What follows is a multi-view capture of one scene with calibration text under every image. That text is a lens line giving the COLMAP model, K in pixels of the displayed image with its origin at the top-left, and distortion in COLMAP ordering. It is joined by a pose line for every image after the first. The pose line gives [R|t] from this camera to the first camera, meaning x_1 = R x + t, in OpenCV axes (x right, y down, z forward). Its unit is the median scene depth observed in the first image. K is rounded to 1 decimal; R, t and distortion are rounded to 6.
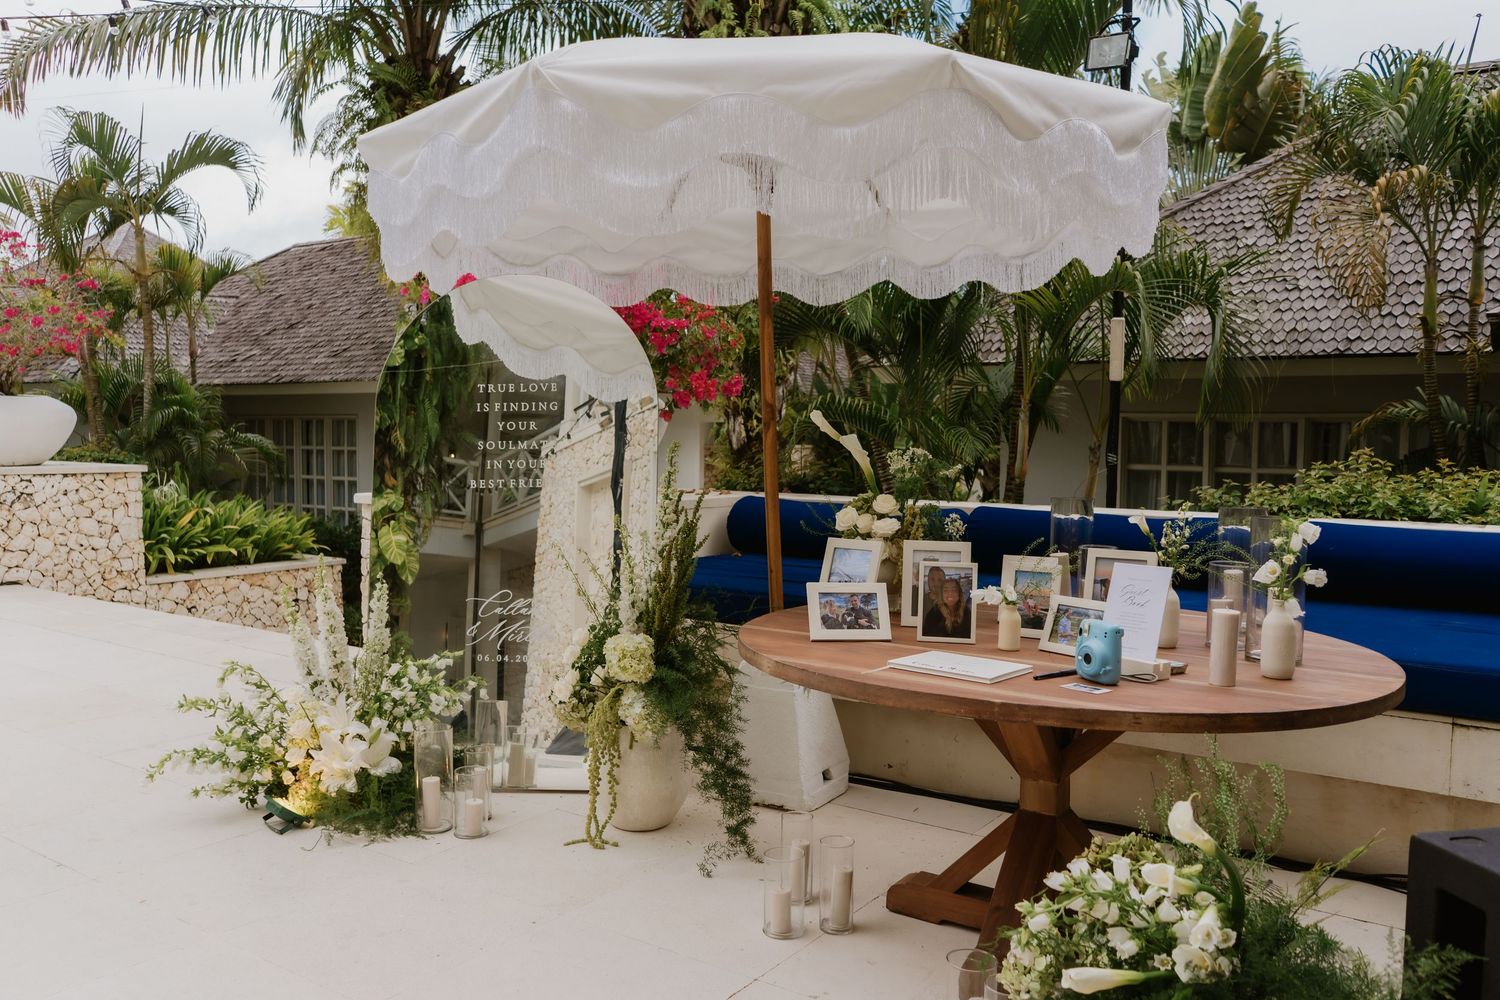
lens RADIAL K [[1258.6, 0, 750.0], [0, 1258.6, 500.0], [0, 0, 1]] dist [-0.008768, -0.008987]
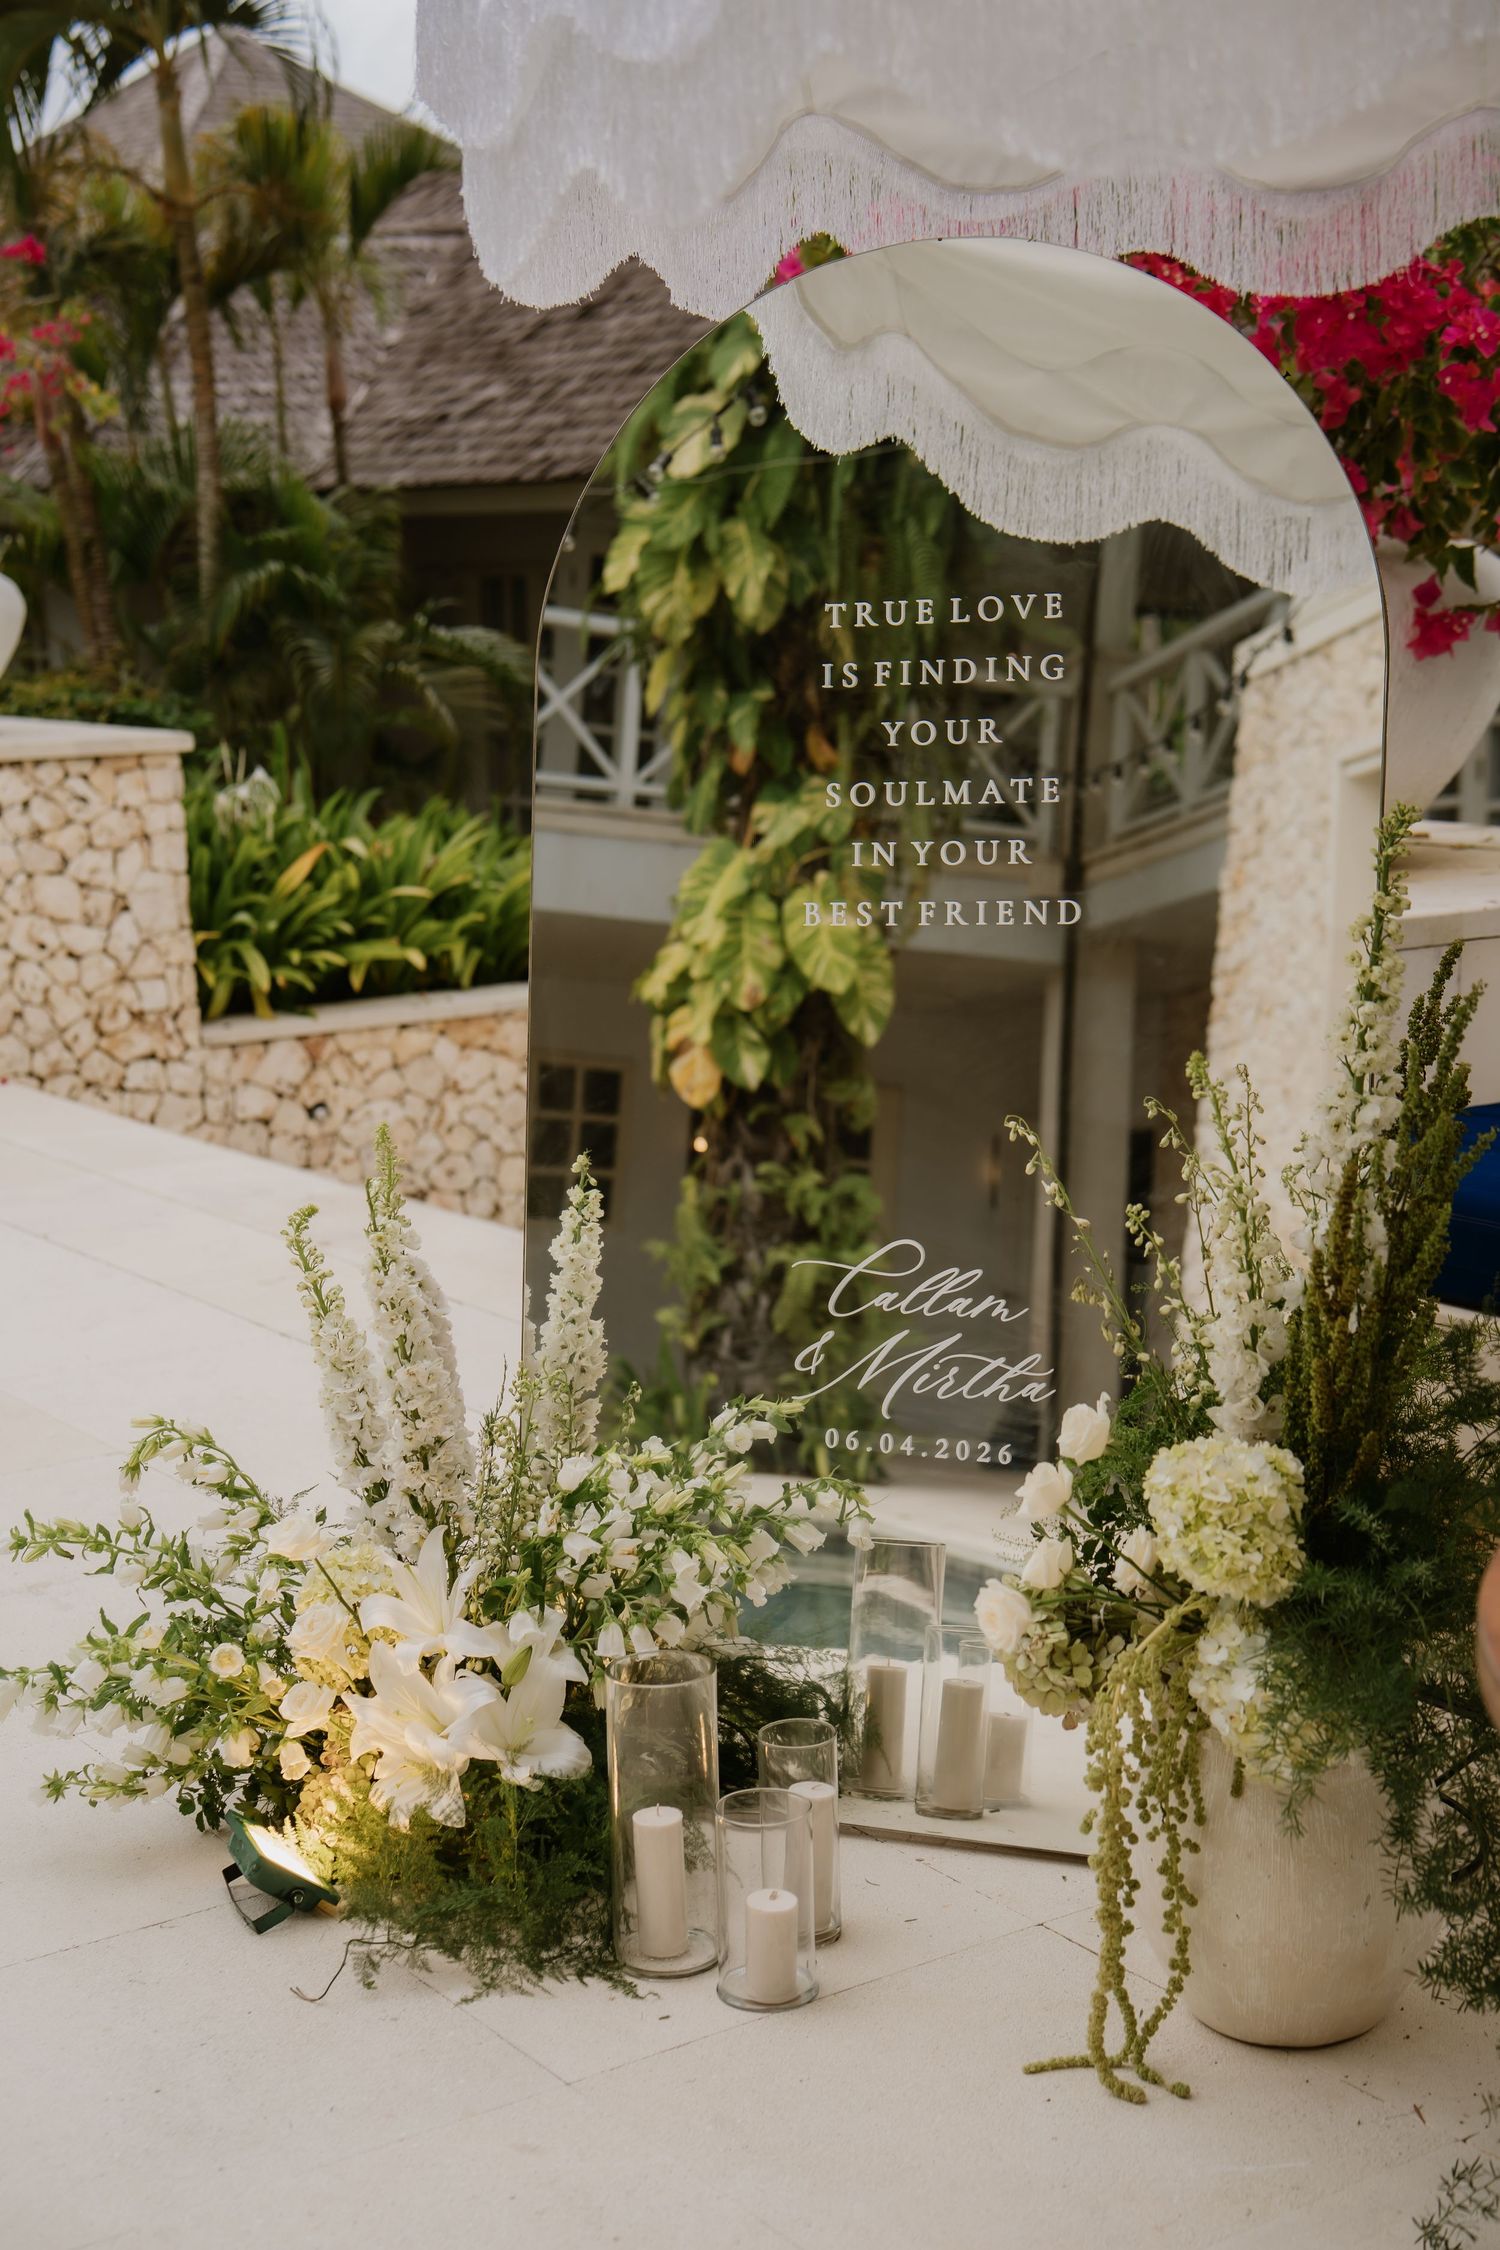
lens RADIAL K [[3338.3, 0, 750.0], [0, 3338.3, 1125.0], [0, 0, 1]] dist [0.202523, -0.707278]
pose [[0.931377, 0.033927, -0.362471, 0.051102], [0.017001, 0.990509, 0.136395, -0.047618], [0.363658, -0.133198, 0.921960, 0.111668]]
